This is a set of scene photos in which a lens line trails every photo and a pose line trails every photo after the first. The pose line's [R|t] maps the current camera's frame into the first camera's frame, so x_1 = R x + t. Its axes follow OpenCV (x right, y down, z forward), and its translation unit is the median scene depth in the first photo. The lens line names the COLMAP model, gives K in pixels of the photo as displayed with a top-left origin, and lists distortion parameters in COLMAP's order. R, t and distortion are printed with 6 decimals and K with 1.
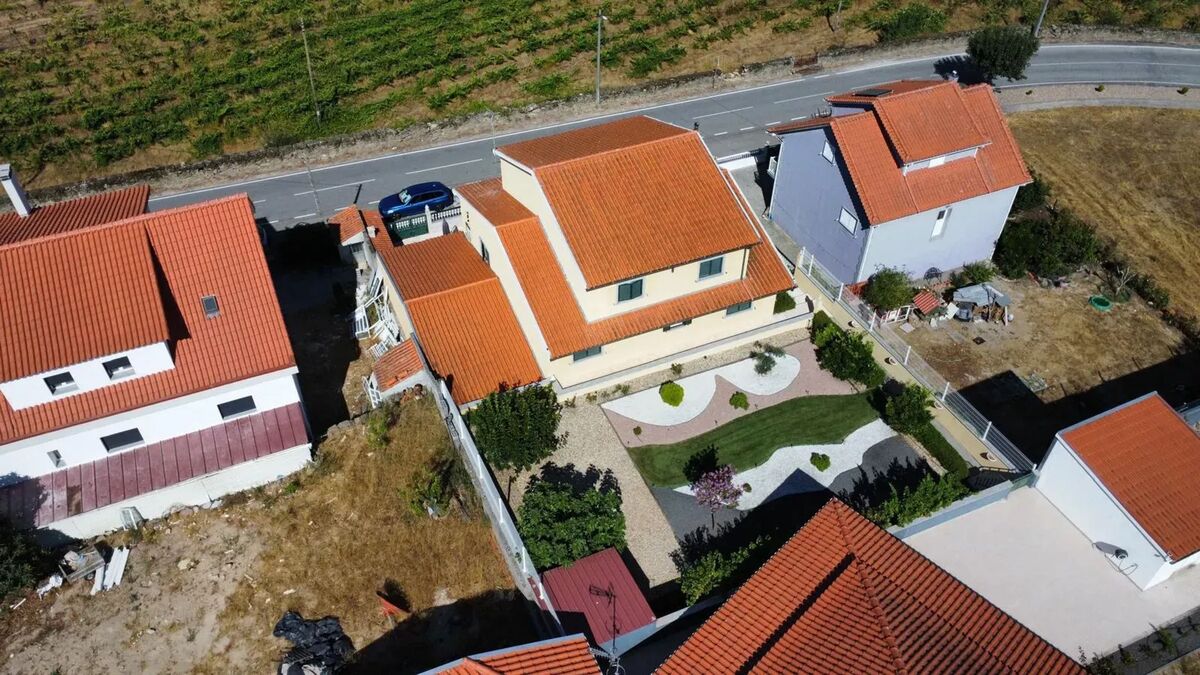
lens RADIAL K [[894.6, 0, 592.3], [0, 894.6, 335.3], [0, 0, 1]] dist [0.011188, 0.000657]
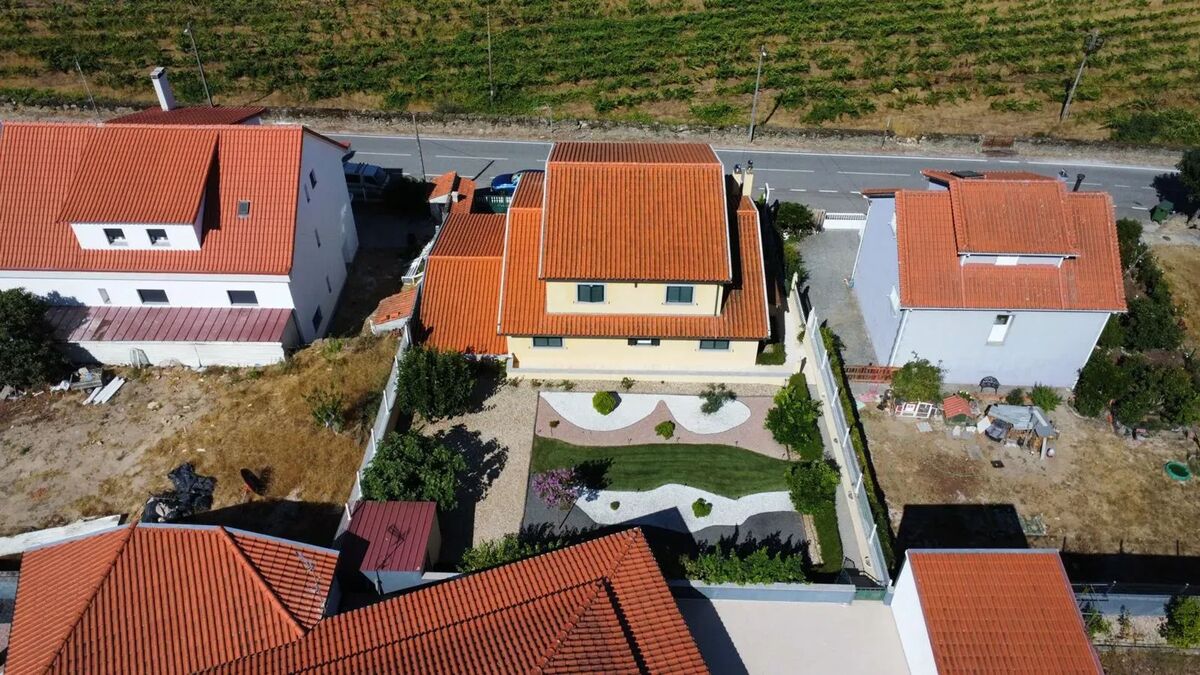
lens RADIAL K [[894.6, 0, 592.3], [0, 894.6, 335.3], [0, 0, 1]] dist [0.011188, 0.000657]
pose [[0.907822, 0.273424, -0.317959, 0.366163], [-0.283965, 0.958737, 0.013686, -0.017063], [0.308581, 0.077865, 0.948006, 0.021115]]
